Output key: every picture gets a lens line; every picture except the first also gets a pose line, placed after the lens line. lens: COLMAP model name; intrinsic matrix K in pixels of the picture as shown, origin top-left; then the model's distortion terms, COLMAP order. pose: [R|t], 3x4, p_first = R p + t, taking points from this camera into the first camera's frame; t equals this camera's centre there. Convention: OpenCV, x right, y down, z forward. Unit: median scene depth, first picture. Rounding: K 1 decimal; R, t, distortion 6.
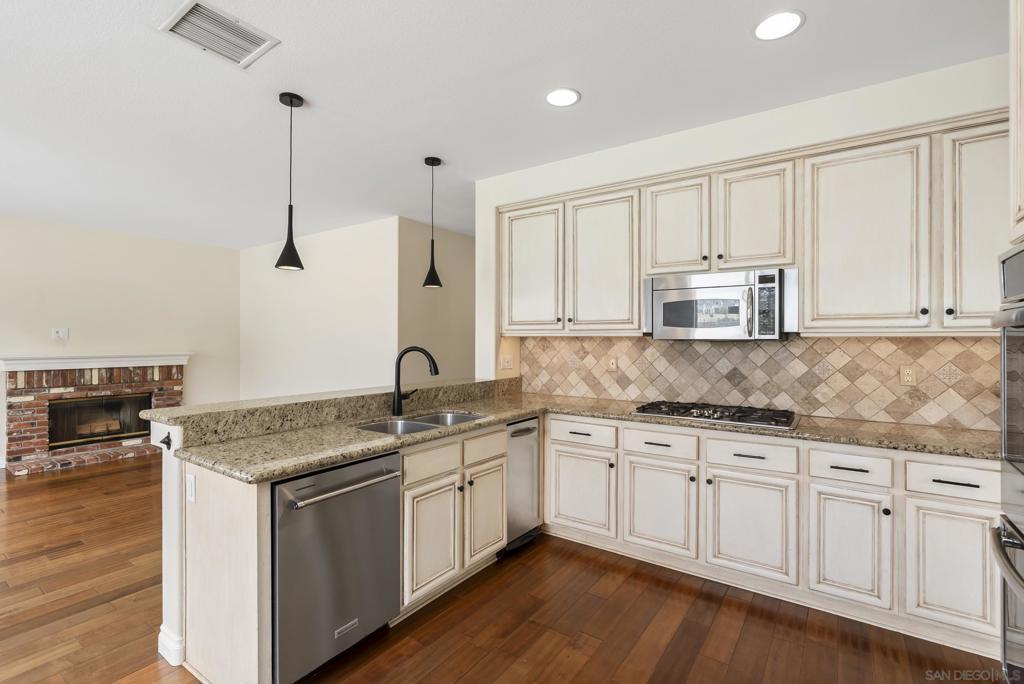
lens RADIAL K [[461.9, 0, 503.8], [0, 461.9, 338.2], [0, 0, 1]] dist [-0.004070, 0.000711]
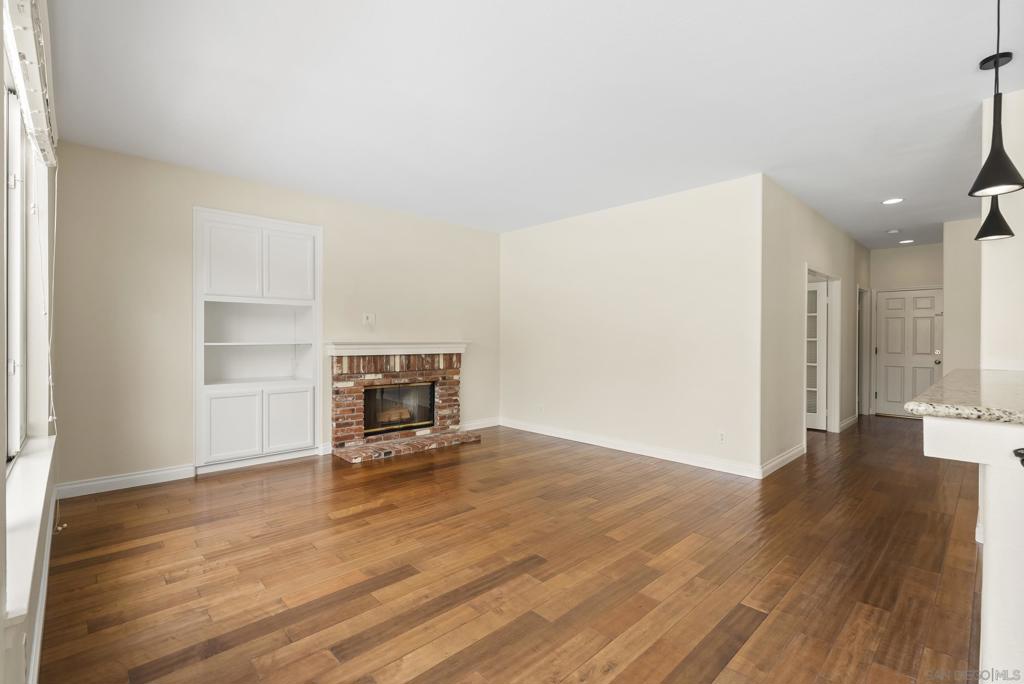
lens RADIAL K [[461.9, 0, 506.1], [0, 461.9, 329.0], [0, 0, 1]] dist [-0.004070, 0.000711]
pose [[0.977268, -0.002231, -0.211995, -0.481243], [-0.001026, 0.999883, -0.015250, 0.026906], [0.212004, 0.015120, 0.977152, 0.100175]]
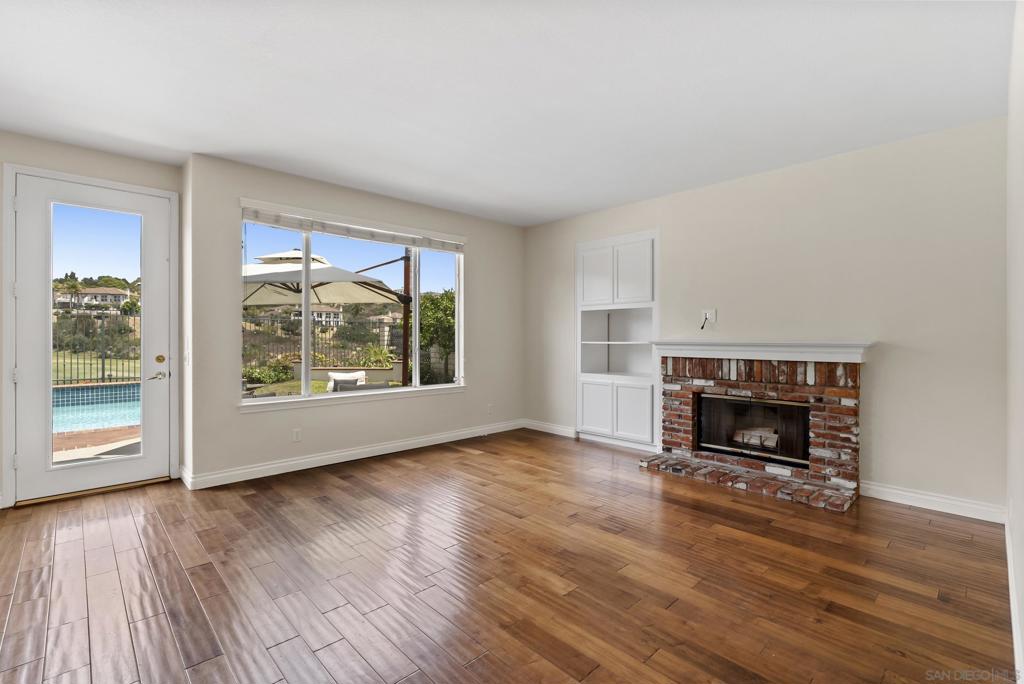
lens RADIAL K [[461.9, 0, 512.4], [0, 461.9, 334.8], [0, 0, 1]] dist [-0.004070, 0.000711]
pose [[-0.195169, -0.006173, -0.980750, -0.061988], [0.002971, 0.999972, -0.006886, 0.030471], [0.980765, -0.004258, -0.195145, 0.832373]]
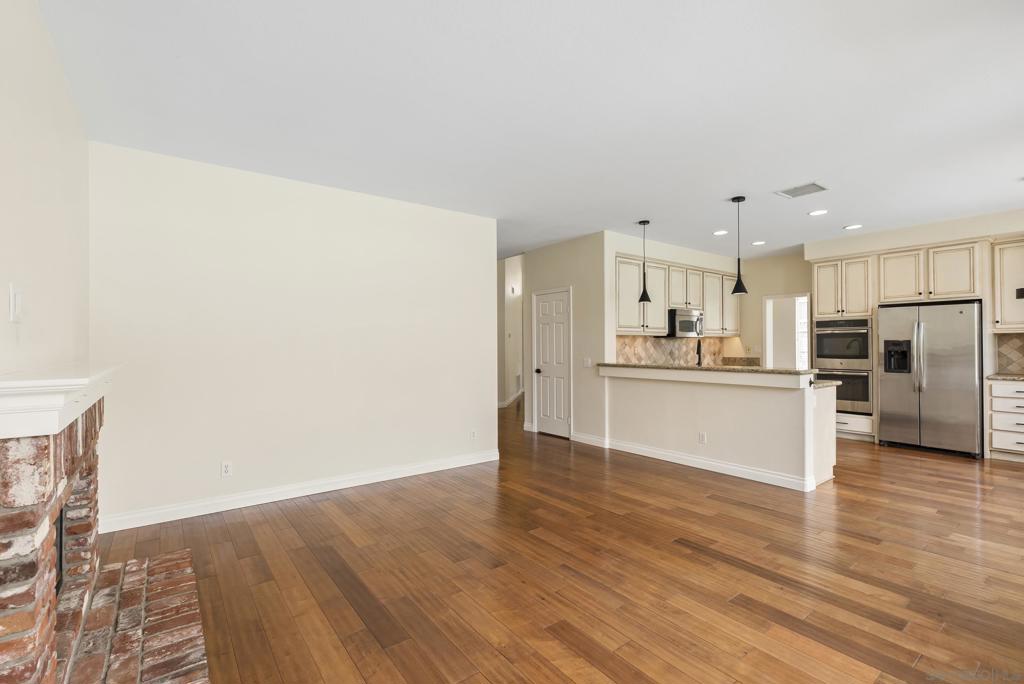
lens RADIAL K [[461.9, 0, 509.1], [0, 461.9, 344.2], [0, 0, 1]] dist [-0.004070, 0.000711]
pose [[0.320373, -0.004853, 0.947279, -1.173431], [0.006382, 0.999975, 0.002964, 0.015099], [-0.947270, 0.005096, 0.320396, 0.613408]]
